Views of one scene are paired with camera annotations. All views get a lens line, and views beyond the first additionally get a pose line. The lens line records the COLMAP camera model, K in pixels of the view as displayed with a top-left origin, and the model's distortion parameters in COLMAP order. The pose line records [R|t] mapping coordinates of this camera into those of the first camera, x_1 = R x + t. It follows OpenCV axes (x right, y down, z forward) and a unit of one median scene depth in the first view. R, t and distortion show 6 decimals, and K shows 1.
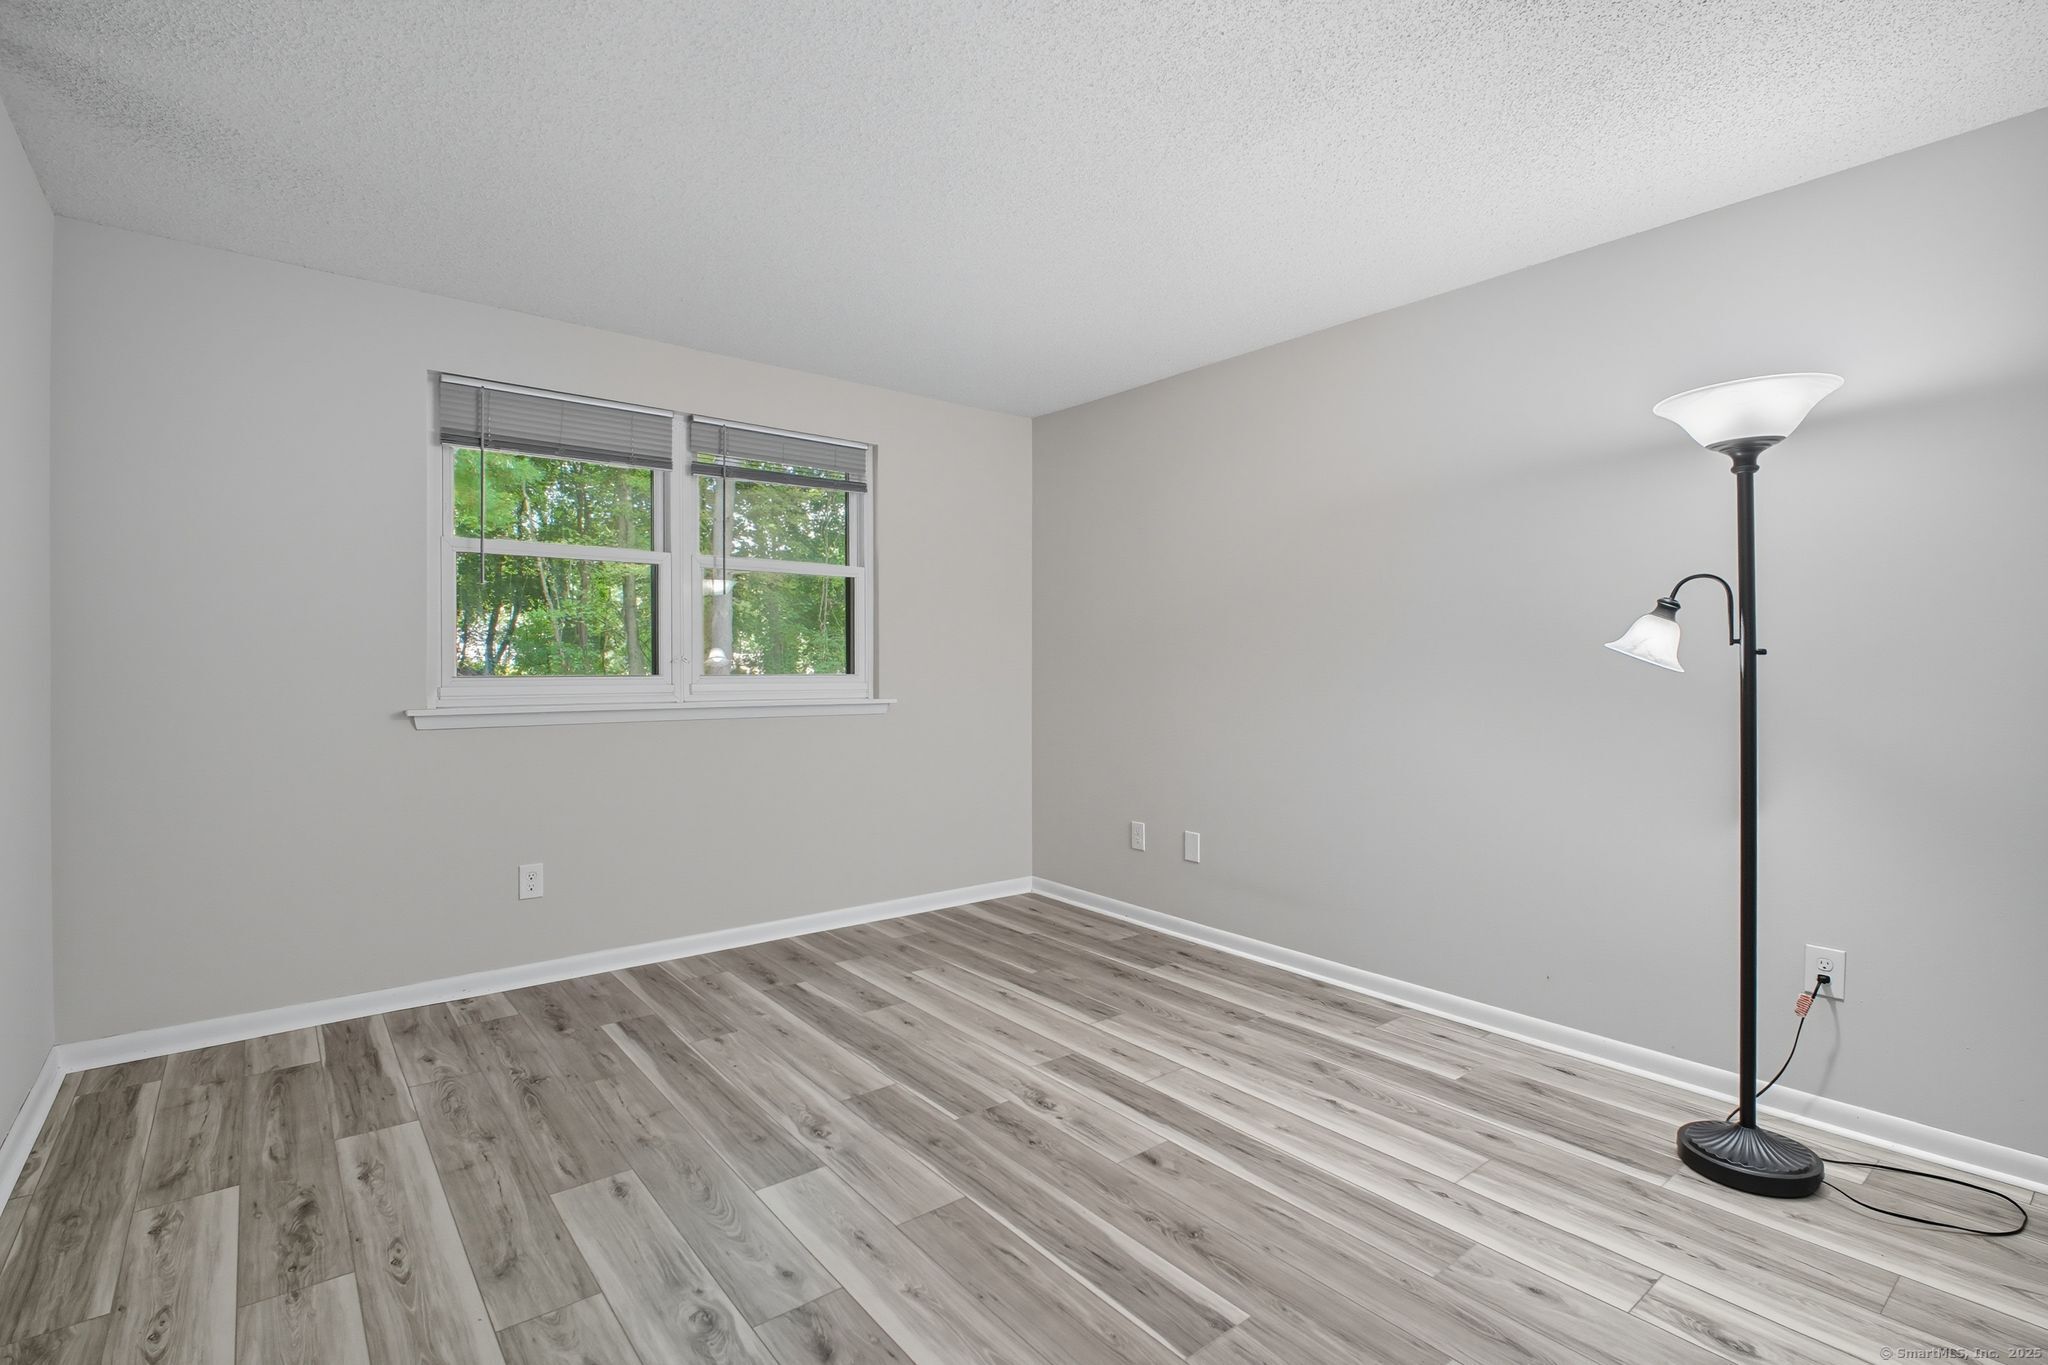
lens RADIAL K [[950.4, 0, 1024.6], [0, 950.4, 694.9], [0, 0, 1]] dist [-0.008961, -0.002097]
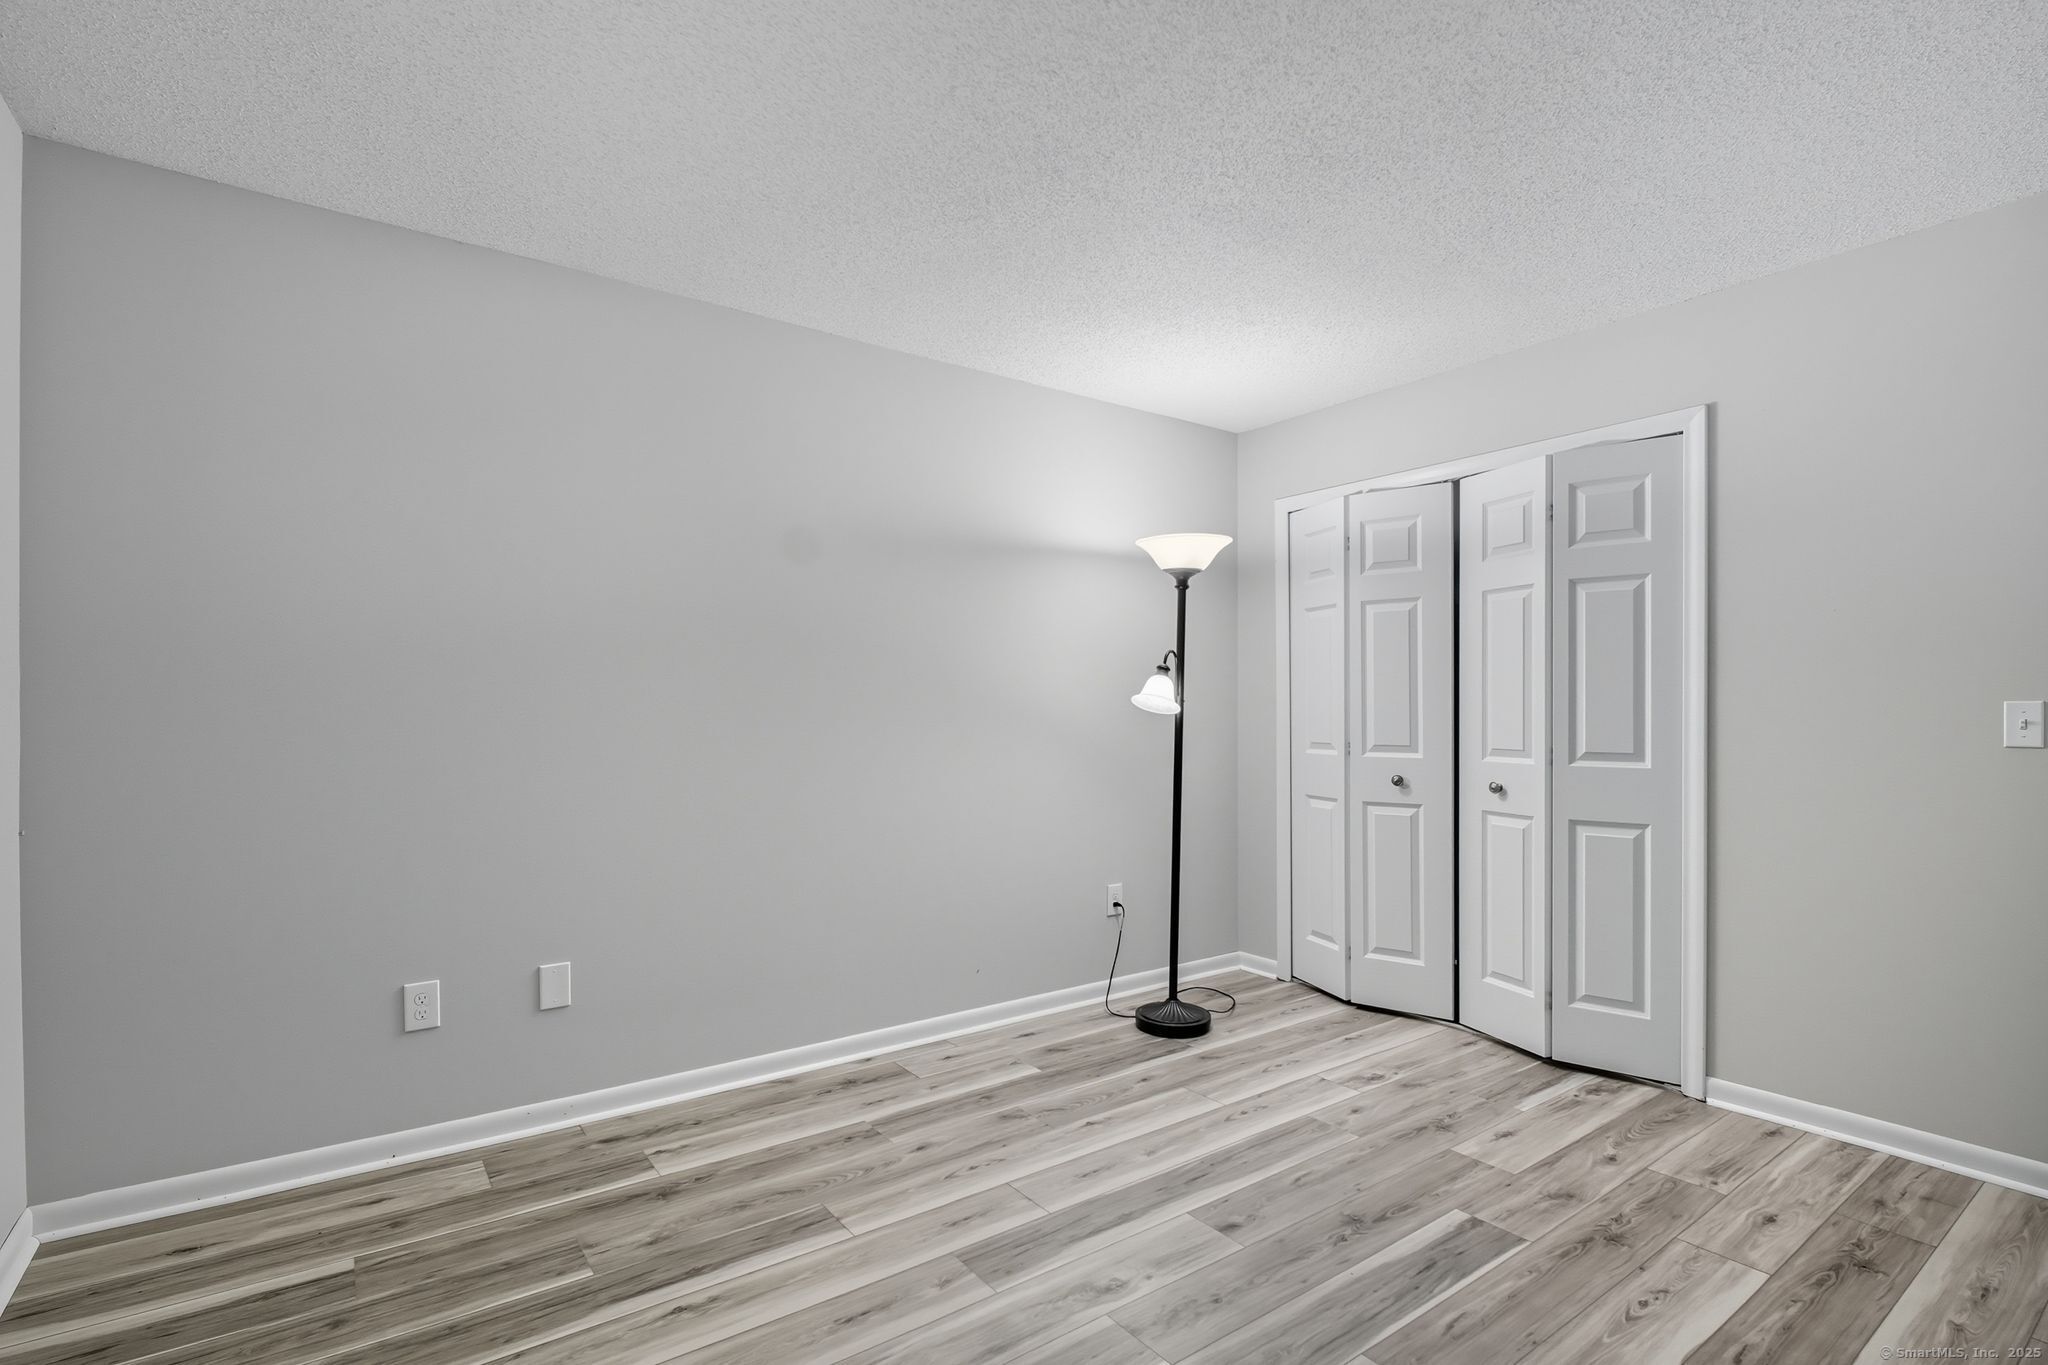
lens RADIAL K [[950.4, 0, 1019.1], [0, 950.4, 663.6], [0, 0, 1]] dist [-0.008961, -0.002097]
pose [[0.073678, 0.033584, 0.996716, -0.755340], [0.037147, 0.998647, -0.036395, -0.049052], [-0.996590, 0.039707, 0.072331, 0.981570]]
